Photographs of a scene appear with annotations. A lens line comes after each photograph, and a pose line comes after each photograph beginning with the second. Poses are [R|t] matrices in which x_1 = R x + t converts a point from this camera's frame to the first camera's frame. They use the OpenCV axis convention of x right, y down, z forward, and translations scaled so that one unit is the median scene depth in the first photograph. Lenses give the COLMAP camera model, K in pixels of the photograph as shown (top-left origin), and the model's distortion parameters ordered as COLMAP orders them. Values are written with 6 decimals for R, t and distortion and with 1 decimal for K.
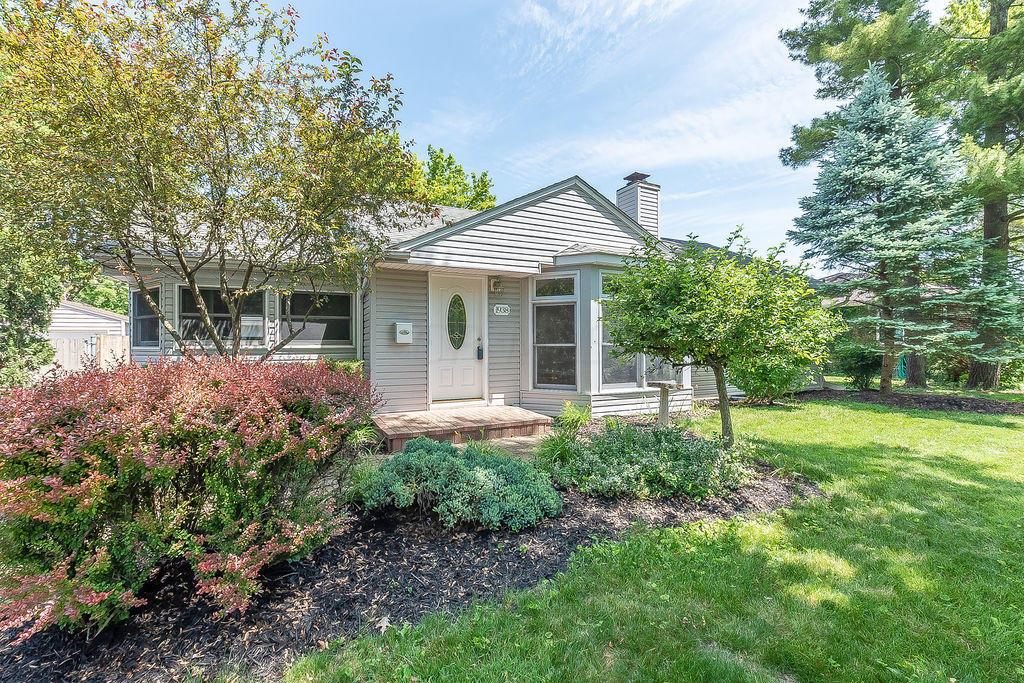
lens RADIAL K [[448.4, 0, 507.8], [0, 448.4, 341.5], [0, 0, 1]] dist [-0.003477, -0.000737]
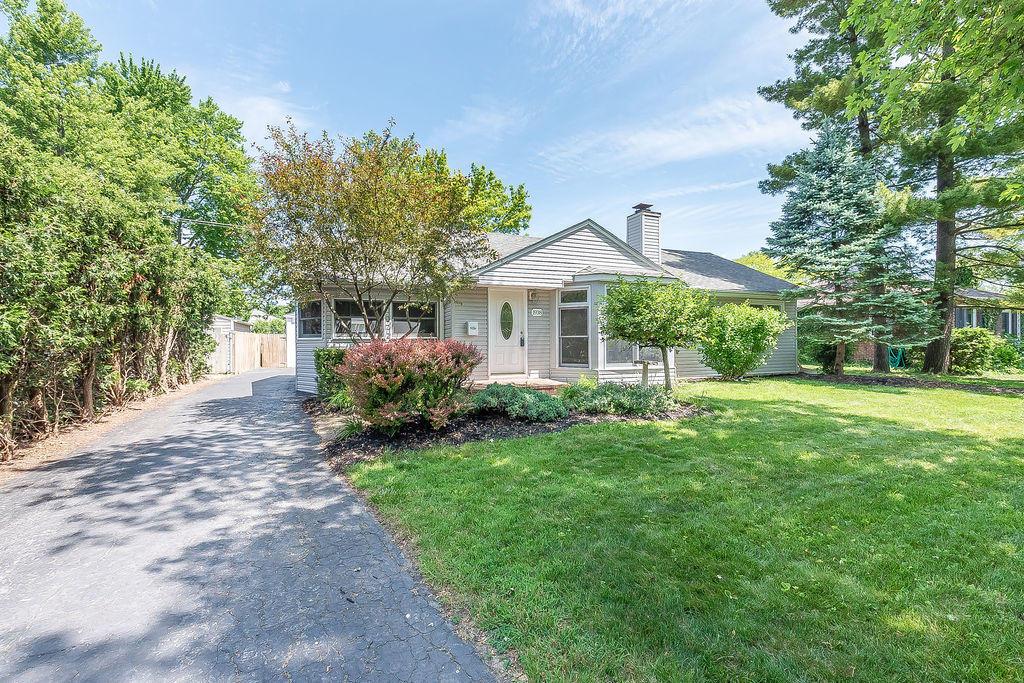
lens RADIAL K [[439.7, 0, 506.6], [0, 439.7, 341.0], [0, 0, 1]] dist [-0.001737, -0.000147]
pose [[0.996608, -0.001698, -0.082275, 0.005084], [0.002243, 0.999976, 0.006534, 0.011977], [0.082262, -0.006696, 0.996588, -0.416920]]
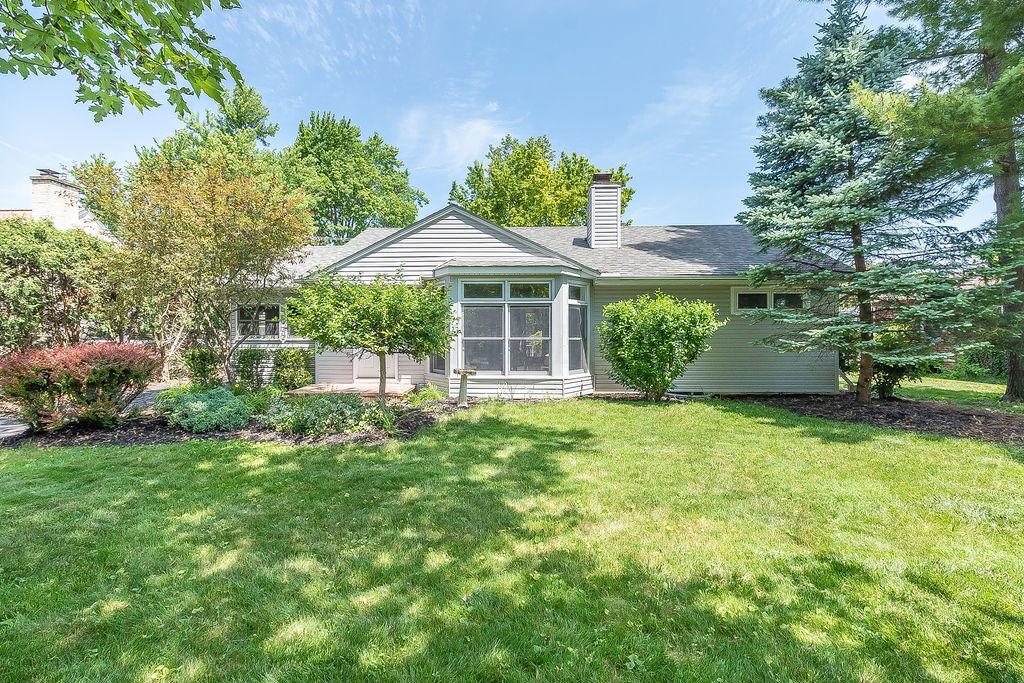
lens RADIAL K [[449.1, 0, 509.3], [0, 449.1, 342.1], [0, 0, 1]] dist [-0.001902, 0.000055]
pose [[0.870343, 0.006794, -0.492398, 0.880447], [-0.000984, 0.999927, 0.012058, 0.000797], [0.492444, -0.010010, 0.870286, -0.017686]]
